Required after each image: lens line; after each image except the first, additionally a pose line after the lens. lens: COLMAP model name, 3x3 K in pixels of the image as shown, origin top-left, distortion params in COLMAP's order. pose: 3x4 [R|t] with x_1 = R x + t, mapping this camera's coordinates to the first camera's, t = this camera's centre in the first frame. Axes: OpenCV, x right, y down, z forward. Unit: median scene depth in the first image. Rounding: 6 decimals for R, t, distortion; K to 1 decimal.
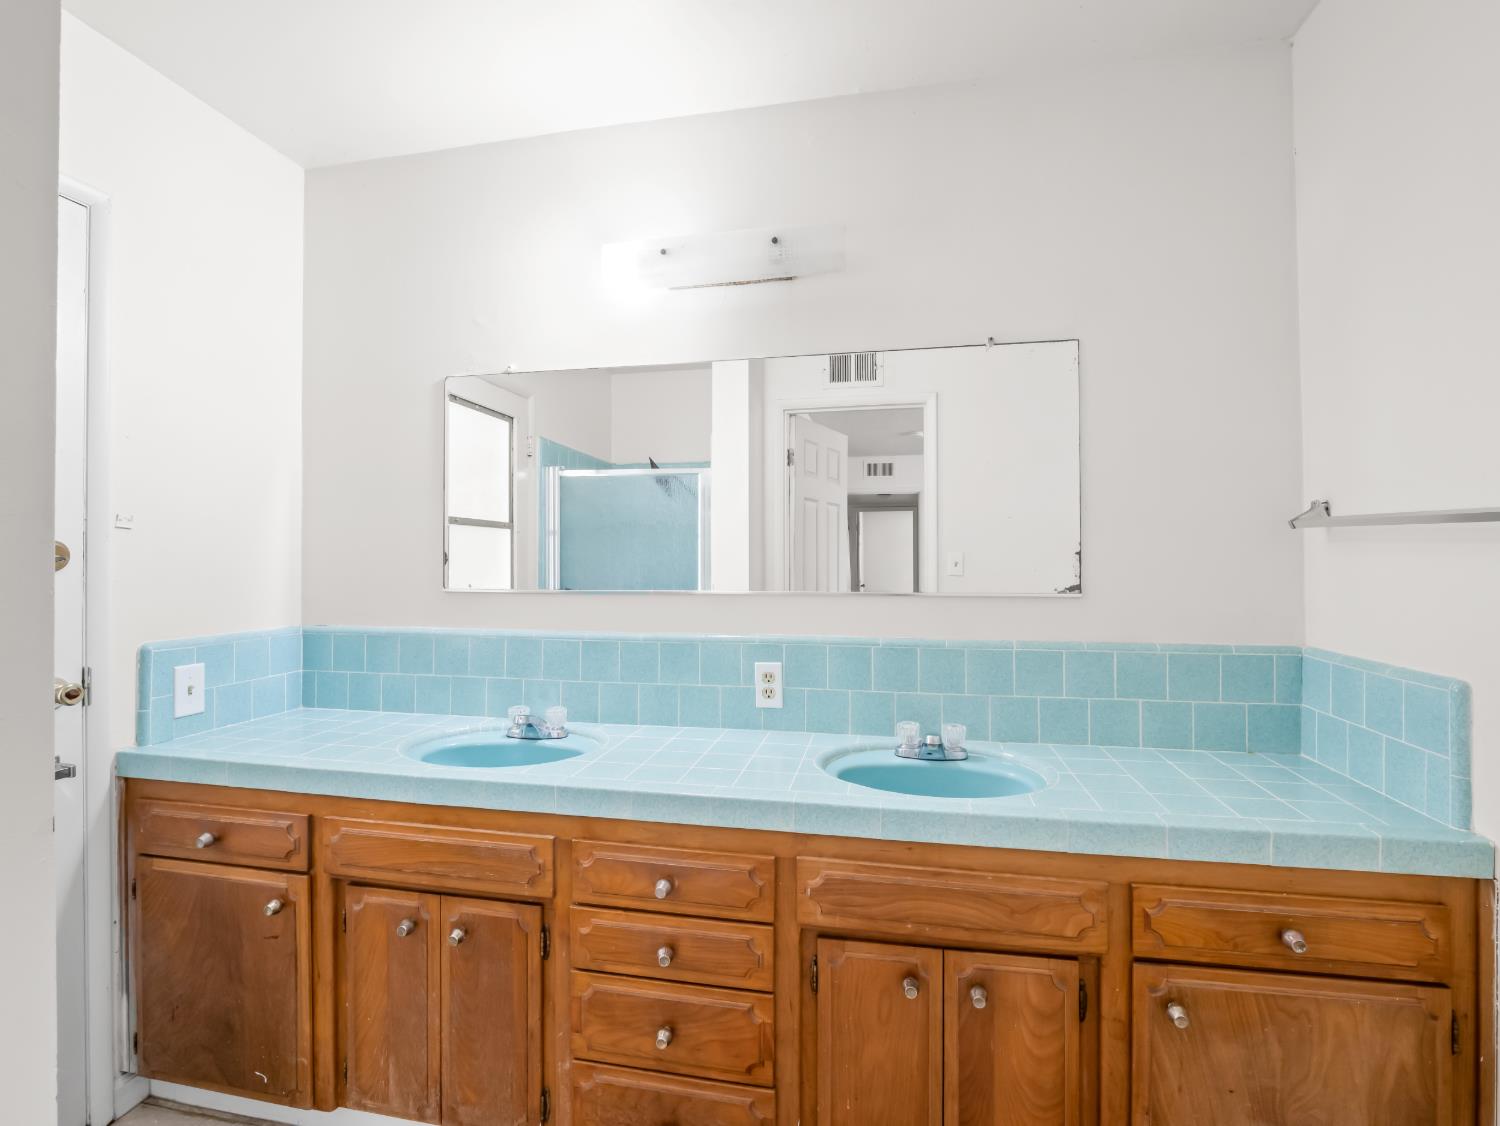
lens RADIAL K [[728.8, 0, 750.4], [0, 728.8, 559.3], [0, 0, 1]] dist [-0.006489, -0.004390]
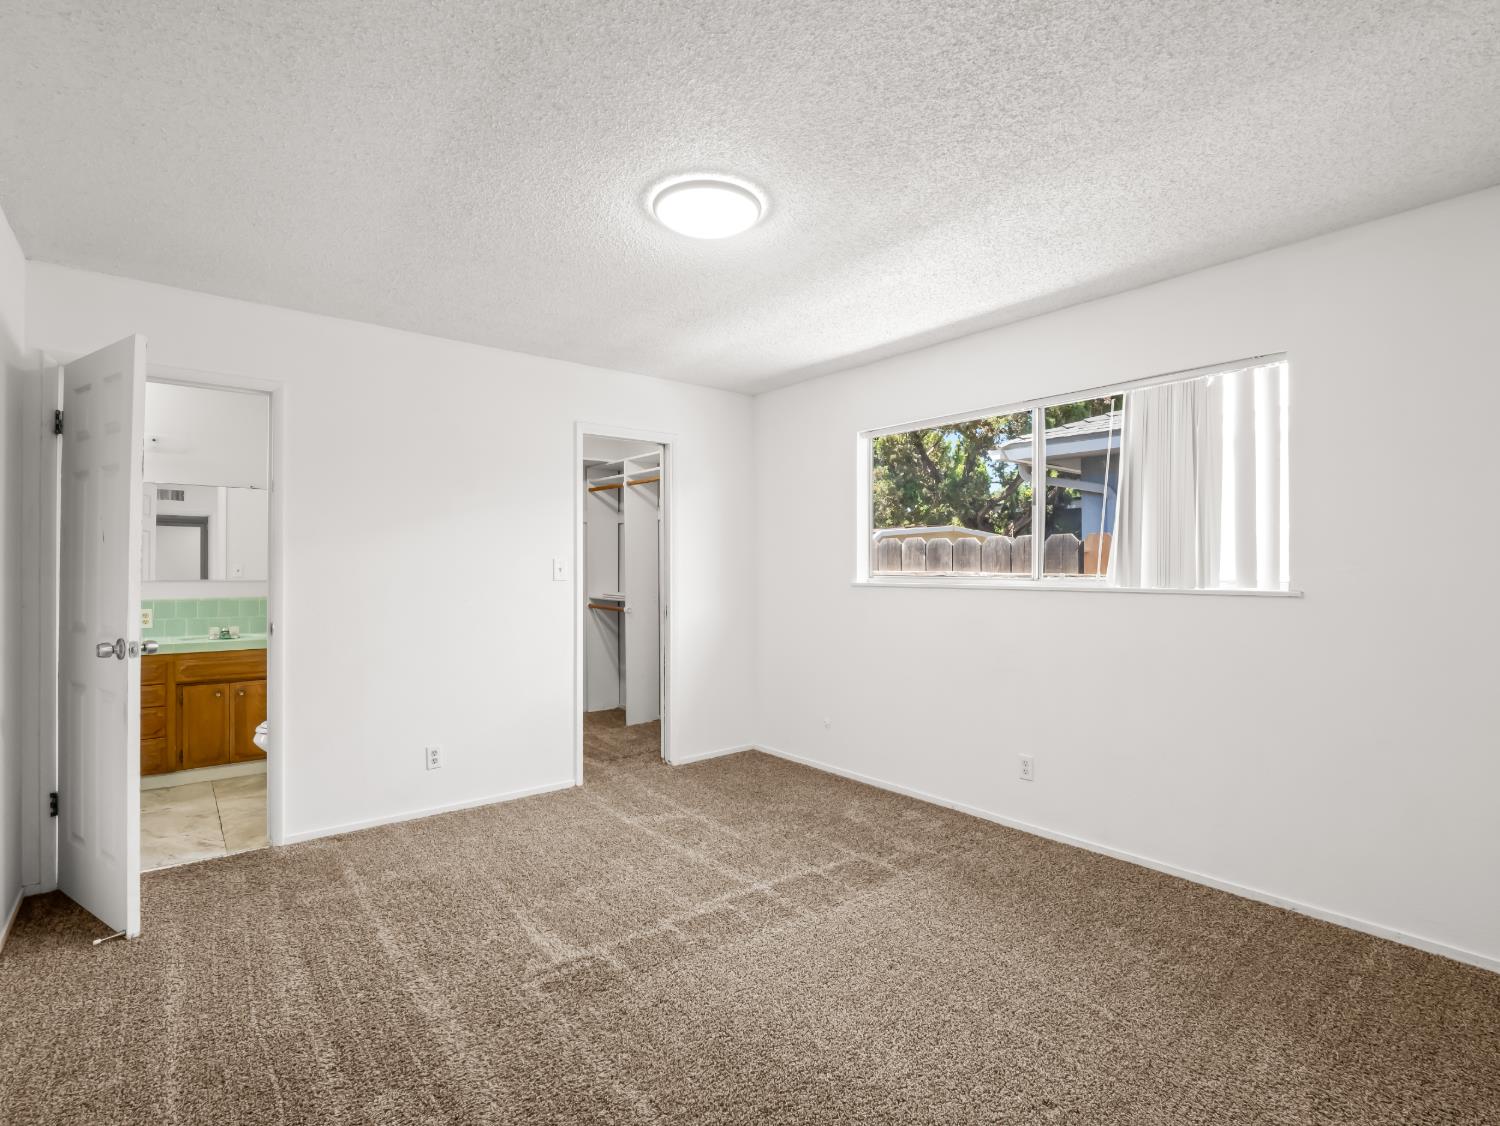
lens RADIAL K [[728.8, 0, 754.6], [0, 728.8, 563.3], [0, 0, 1]] dist [-0.006489, -0.004390]
pose [[0.634088, 0.004470, 0.773248, -0.765648], [-0.000685, 0.999986, -0.005219, -0.003191], [-0.773260, 0.002779, 0.634083, -2.912893]]
